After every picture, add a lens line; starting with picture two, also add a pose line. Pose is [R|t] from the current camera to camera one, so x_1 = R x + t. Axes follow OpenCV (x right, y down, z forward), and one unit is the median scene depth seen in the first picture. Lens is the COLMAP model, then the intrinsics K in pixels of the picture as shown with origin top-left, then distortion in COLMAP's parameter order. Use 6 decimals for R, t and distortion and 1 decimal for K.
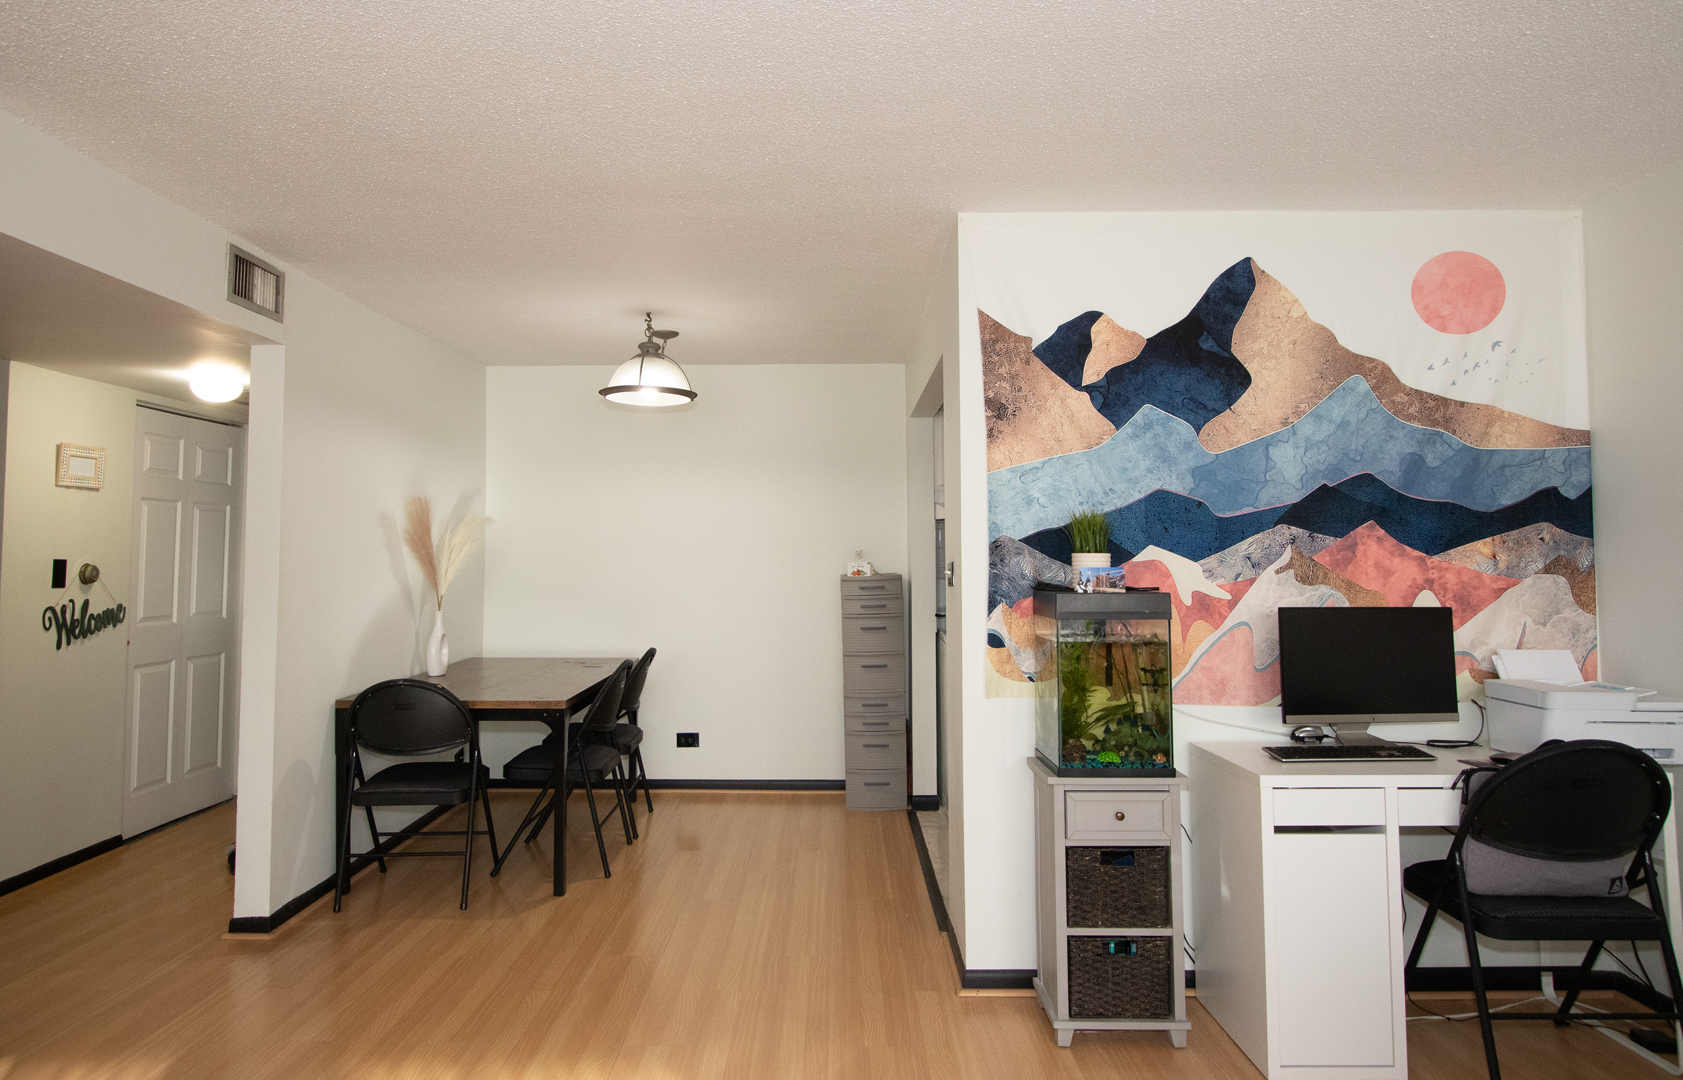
lens RADIAL K [[1033.9, 0, 835.2], [0, 1033.9, 499.2], [0, 0, 1]] dist [-0.010297, -0.000637]
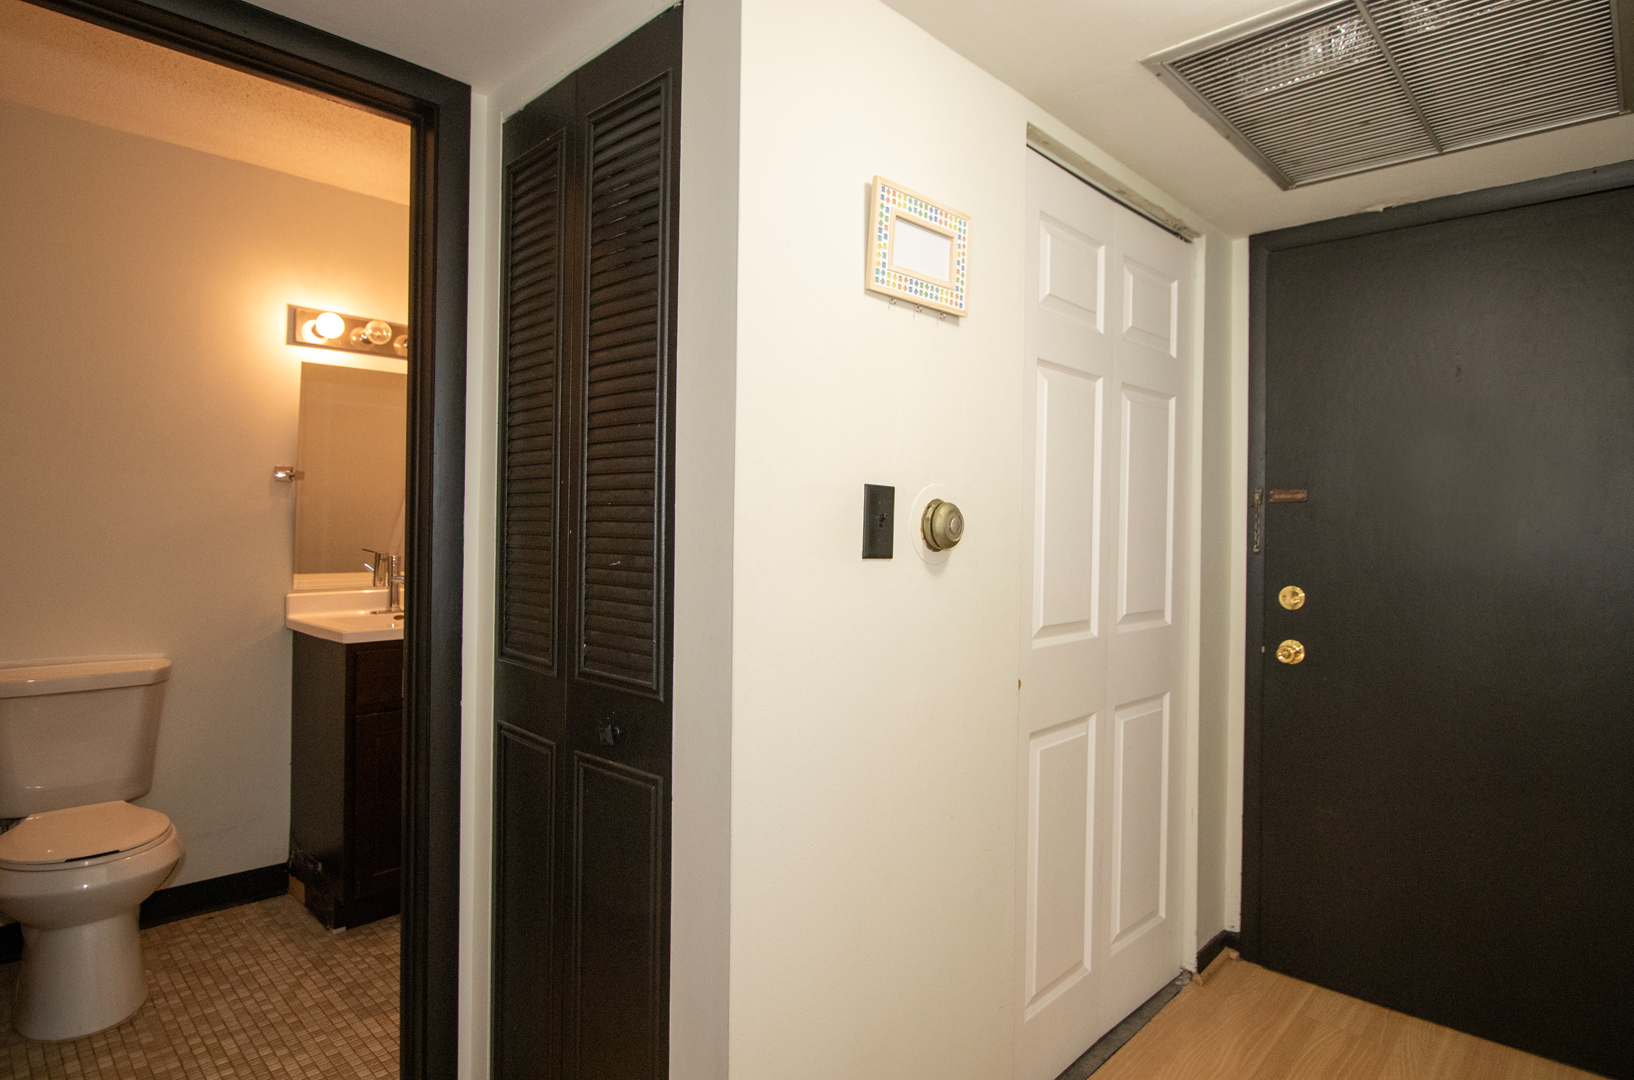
lens RADIAL K [[898.1, 0, 822.6], [0, 898.1, 533.9], [0, 0, 1]] dist [0.001212, 0.000271]
pose [[0.723640, 0.011357, -0.690084, -0.552884], [0.027133, 0.998624, 0.044886, 0.062996], [0.689644, -0.051205, 0.722336, 0.762881]]
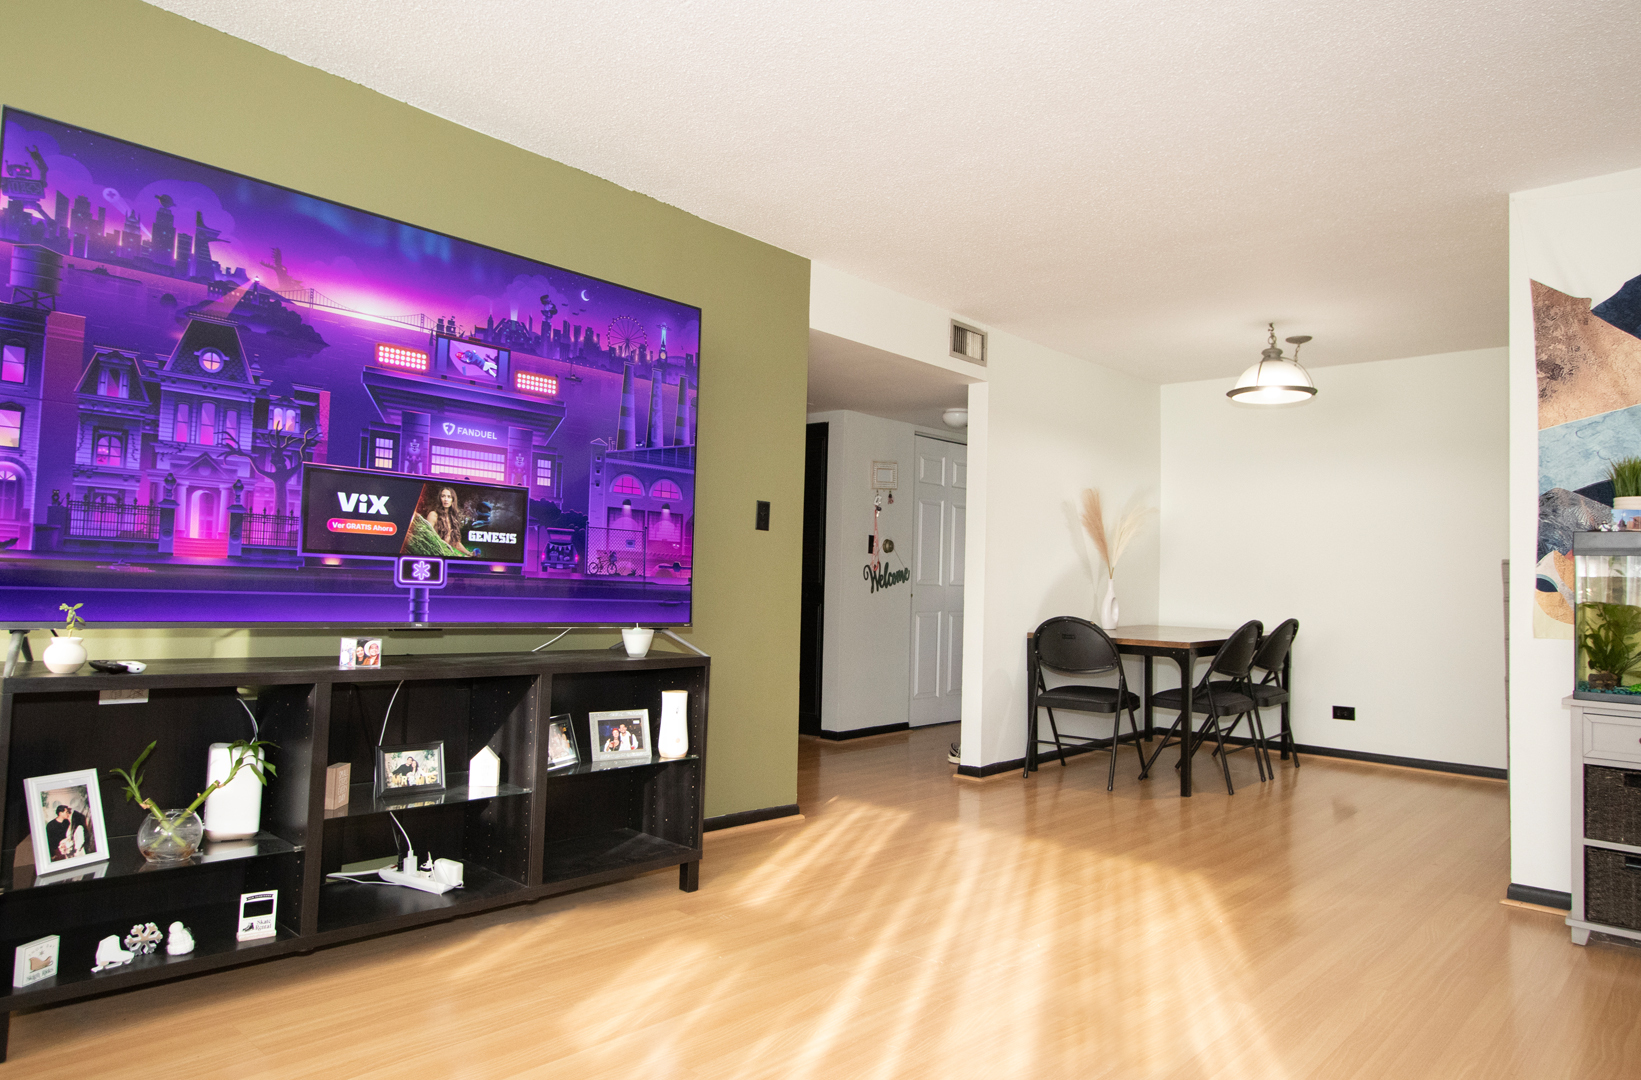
lens RADIAL K [[1067.5, 0, 821.4], [0, 1067.5, 527.1], [0, 0, 1]] dist [0.005793, -0.001537]
pose [[0.748584, -0.014730, -0.662876, 0.269904], [0.009138, 0.999887, -0.011901, 0.067780], [0.662977, 0.002851, 0.748635, -0.271850]]
